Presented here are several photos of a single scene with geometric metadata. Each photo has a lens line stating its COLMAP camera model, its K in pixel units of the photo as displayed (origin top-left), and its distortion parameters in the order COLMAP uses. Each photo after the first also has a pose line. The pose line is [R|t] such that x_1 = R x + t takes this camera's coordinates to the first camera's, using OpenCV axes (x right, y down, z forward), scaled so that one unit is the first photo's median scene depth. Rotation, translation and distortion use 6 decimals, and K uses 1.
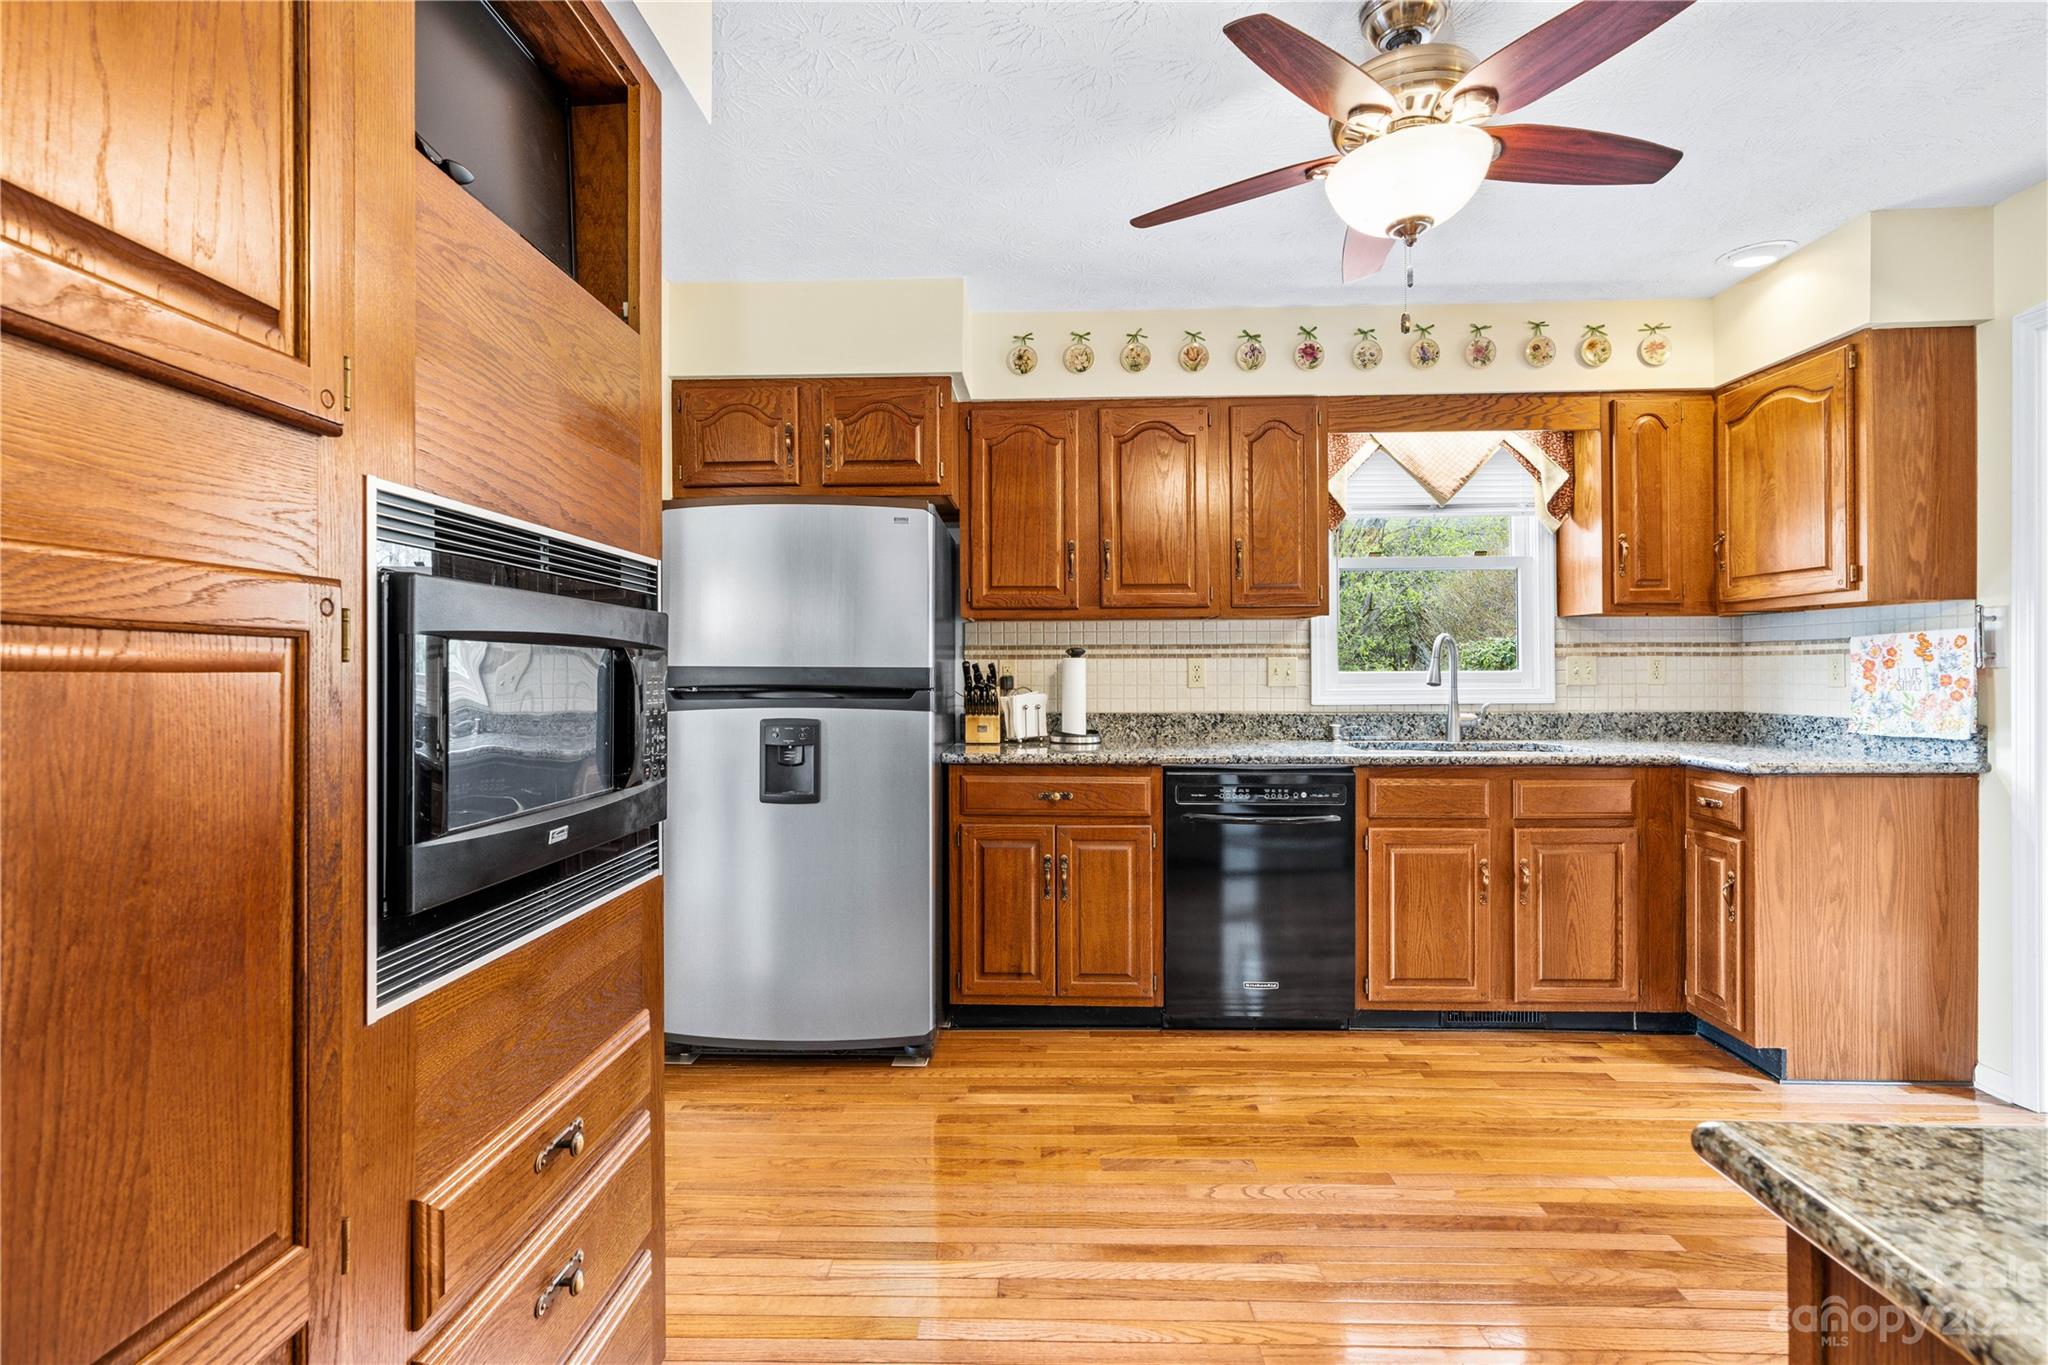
lens RADIAL K [[934.0, 0, 1026.7], [0, 934.0, 664.4], [0, 0, 1]] dist [-0.016377, 0.008764]
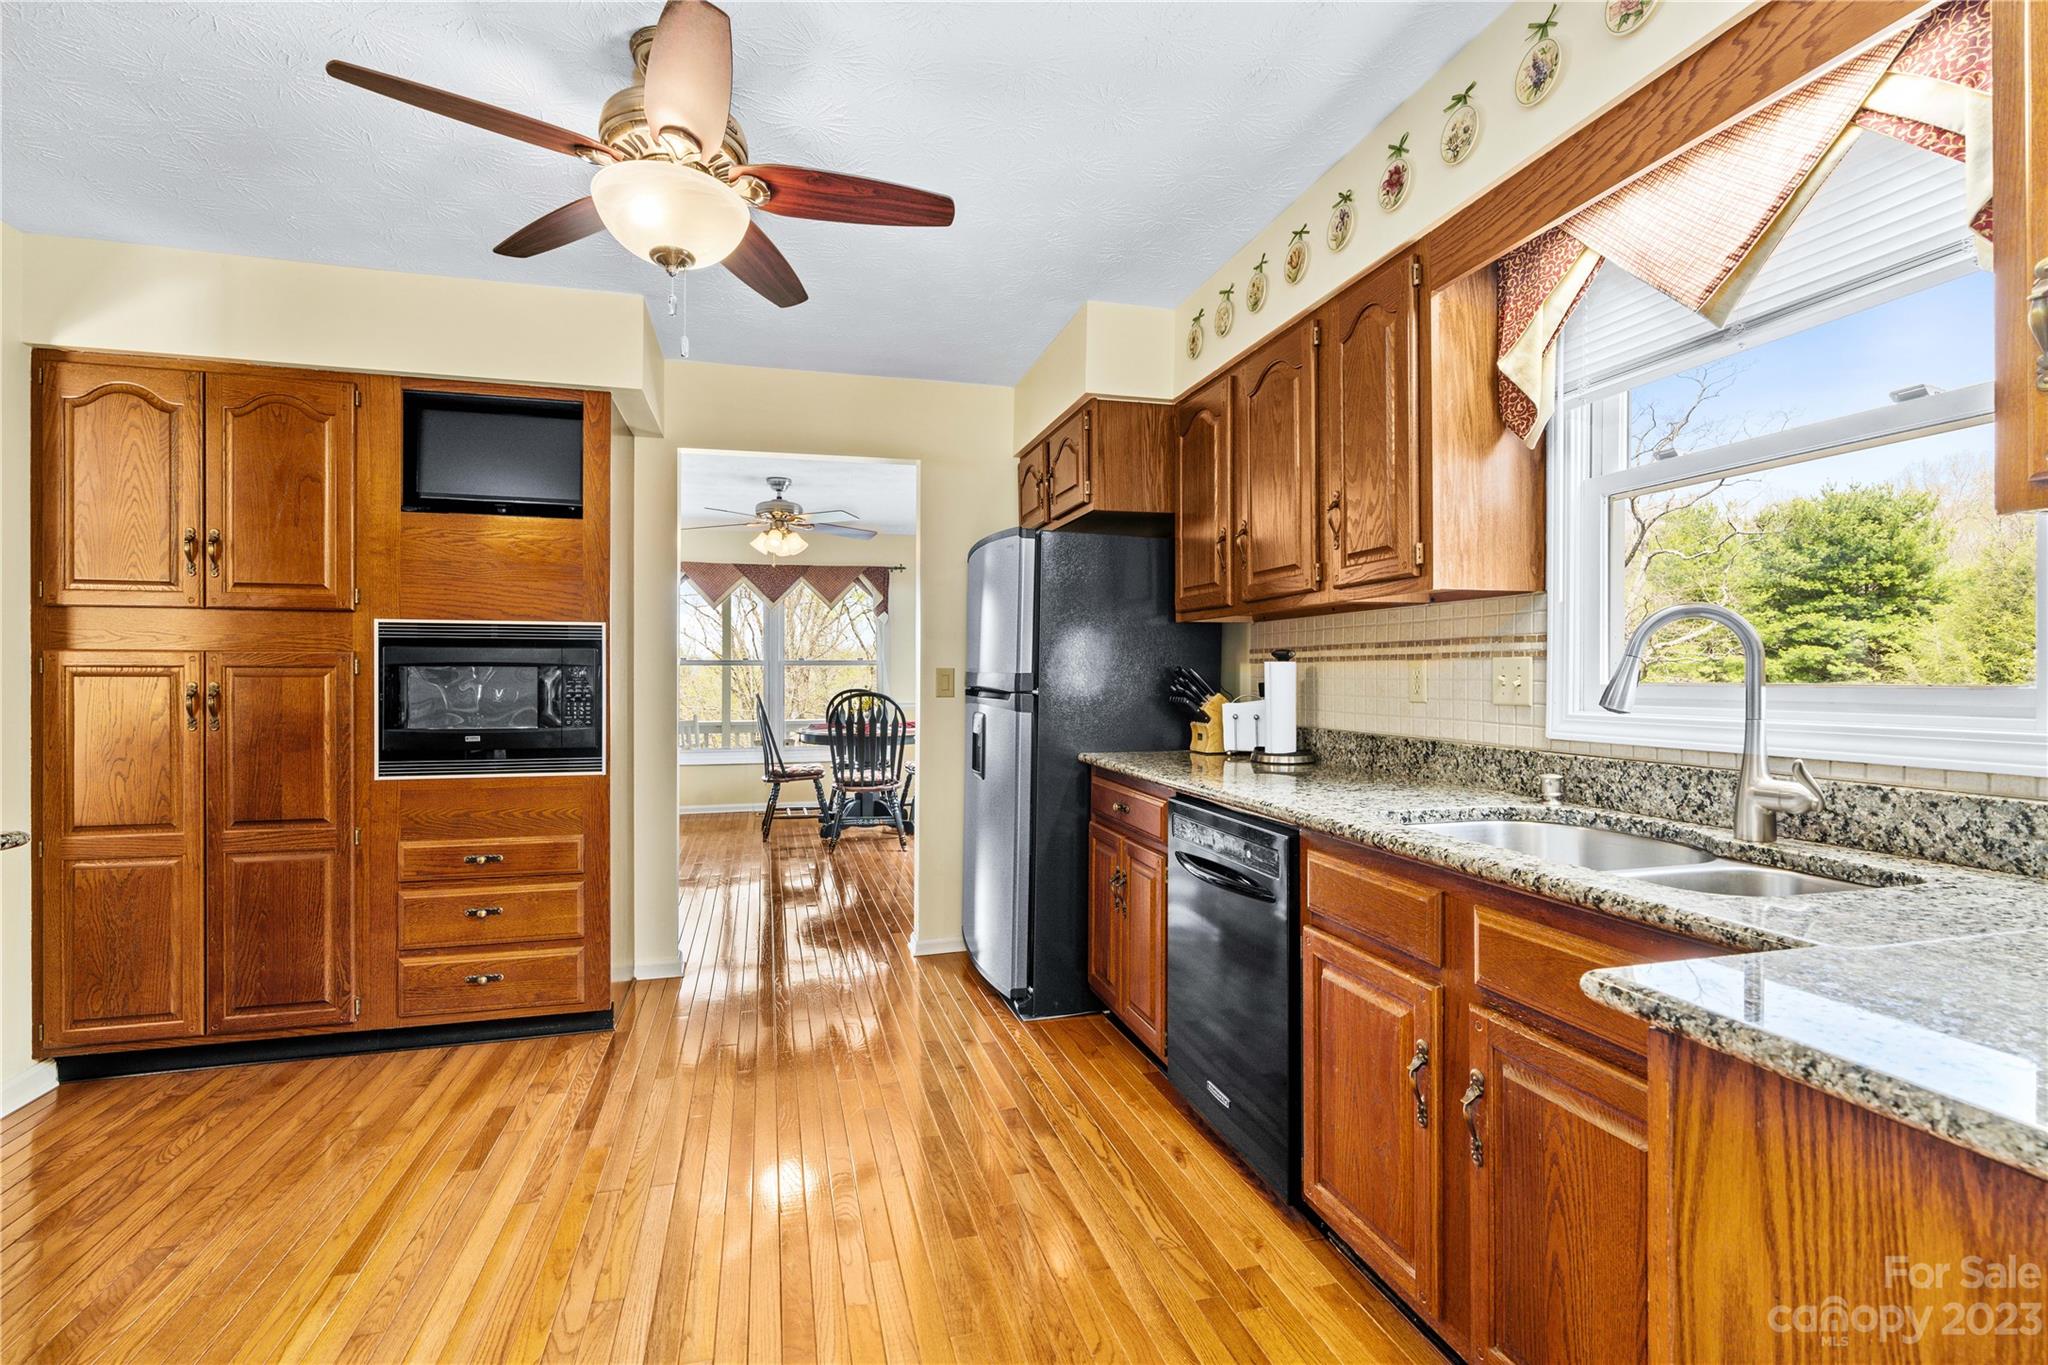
lens RADIAL K [[934.0, 0, 1026.7], [0, 934.0, 664.4], [0, 0, 1]] dist [-0.016377, 0.008764]
pose [[0.293088, -0.006001, -0.956067, 0.785816], [0.012144, 0.999923, -0.002554, -0.005179], [0.956008, -0.010862, 0.293138, 0.534206]]
